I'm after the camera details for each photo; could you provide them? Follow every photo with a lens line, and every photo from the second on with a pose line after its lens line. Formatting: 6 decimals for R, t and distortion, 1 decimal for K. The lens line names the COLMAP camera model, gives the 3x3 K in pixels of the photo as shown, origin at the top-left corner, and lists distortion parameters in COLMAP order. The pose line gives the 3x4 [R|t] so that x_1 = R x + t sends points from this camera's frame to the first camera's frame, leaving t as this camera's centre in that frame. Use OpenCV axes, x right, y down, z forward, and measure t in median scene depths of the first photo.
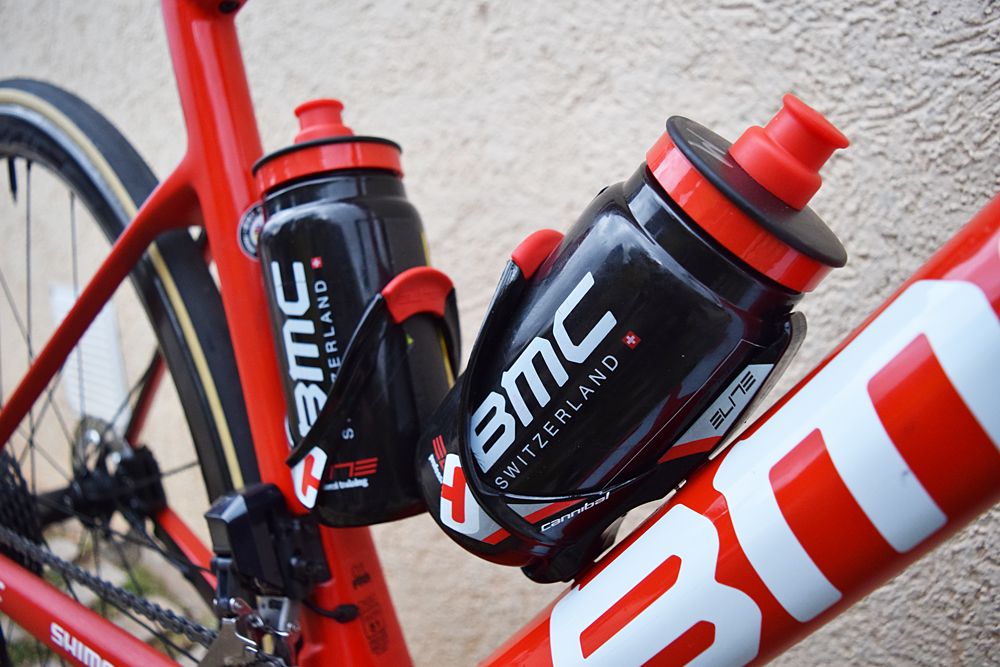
lens RADIAL K [[768.0, 0, 495.3], [0, 768.0, 329.2], [0, 0, 1]] dist [-0.102624, 0.026746]
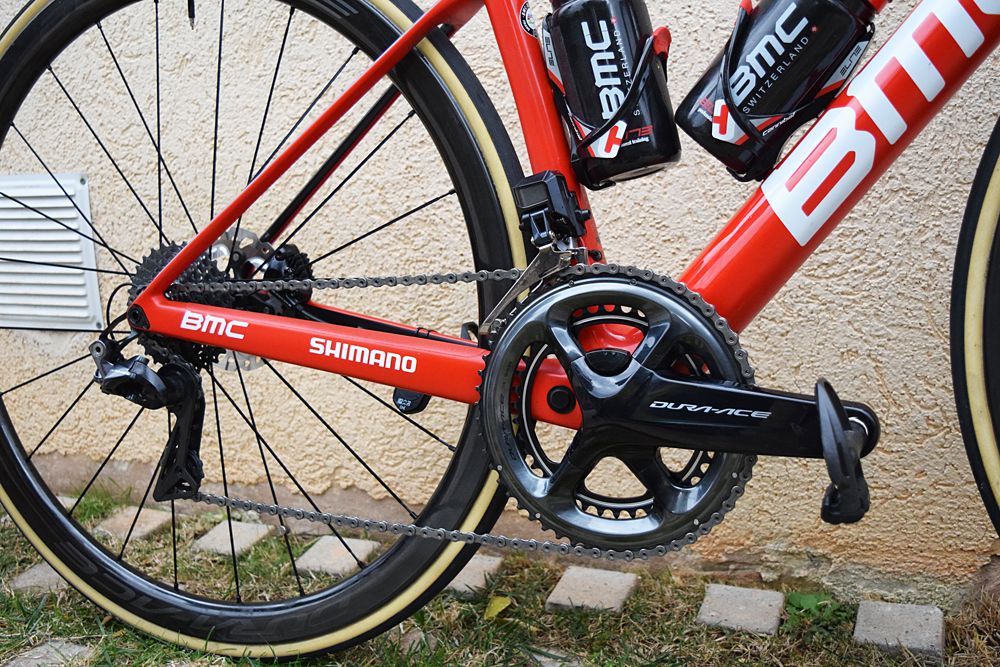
lens RADIAL K [[1051.0, 0, 495.2], [0, 1051.0, 327.5], [0, 0, 1]] dist [-0.069499, 0.000000]
pose [[0.968241, -0.045943, 0.245763, -0.960414], [0.053754, 0.998237, -0.025165, 0.575364], [-0.244174, 0.037576, 0.969003, -1.090111]]
